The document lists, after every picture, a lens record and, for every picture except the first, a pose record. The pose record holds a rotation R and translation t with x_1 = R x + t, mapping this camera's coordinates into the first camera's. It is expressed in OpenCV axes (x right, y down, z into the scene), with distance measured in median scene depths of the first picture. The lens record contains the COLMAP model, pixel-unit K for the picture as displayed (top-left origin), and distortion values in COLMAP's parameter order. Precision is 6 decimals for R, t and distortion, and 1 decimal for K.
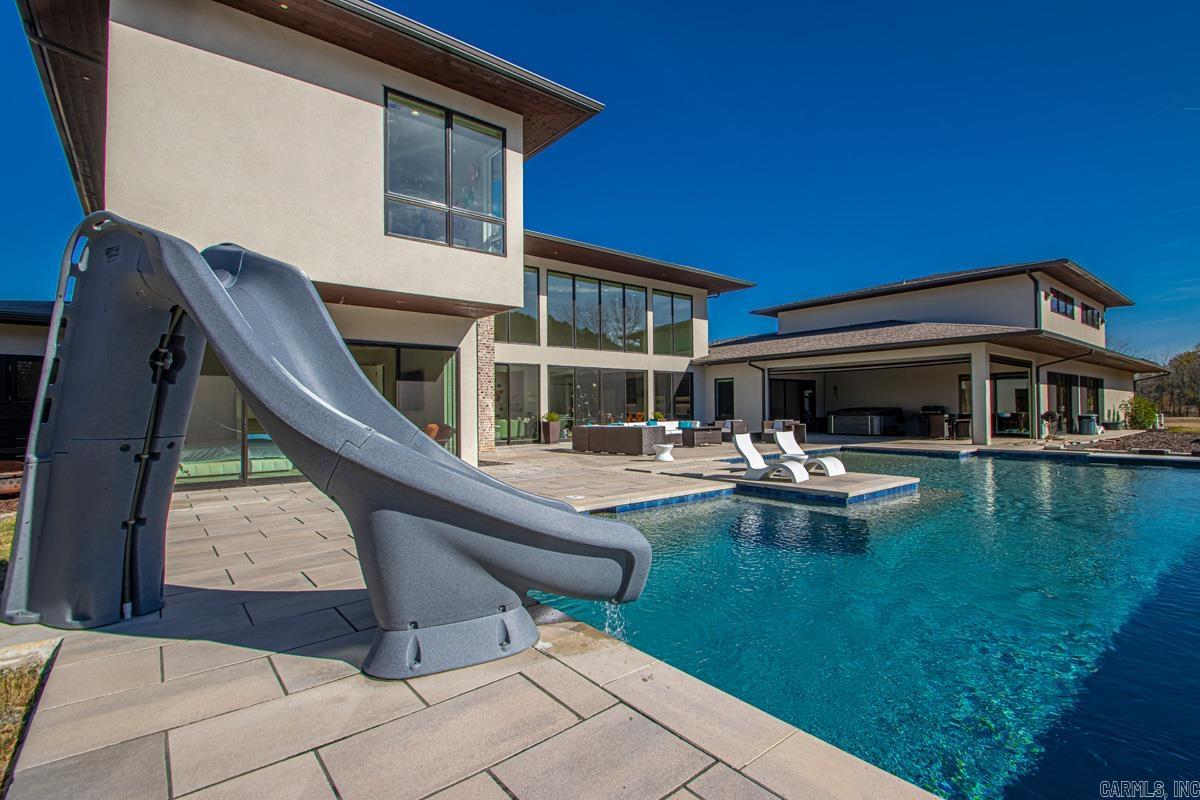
lens RADIAL K [[568.4, 0, 666.5], [0, 568.4, 405.5], [0, 0, 1]] dist [-0.000030, -0.000985]
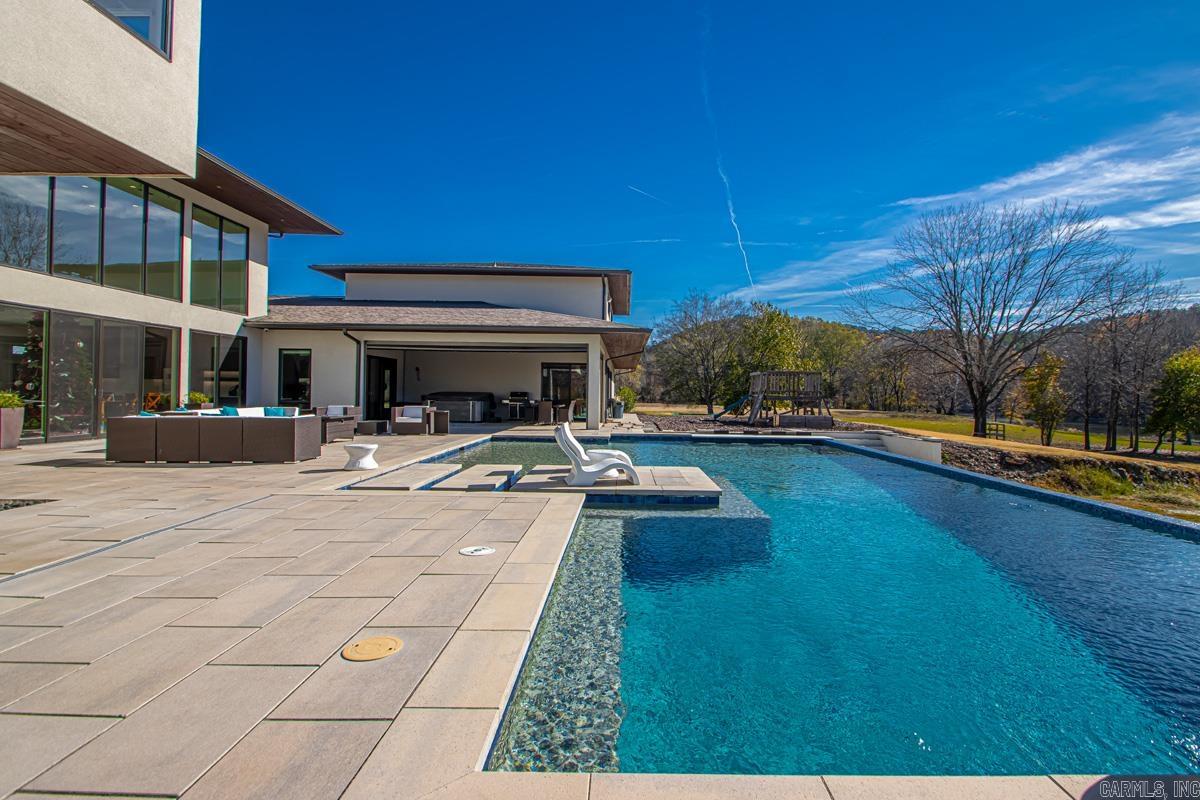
lens RADIAL K [[568.4, 0, 625.0], [0, 568.4, 389.7], [0, 0, 1]] dist [-0.000030, -0.000985]
pose [[0.676631, 0.024197, 0.735925, -0.157206], [-0.023978, 0.999654, -0.010822, 0.003317], [-0.735932, -0.010324, 0.676977, 0.185579]]
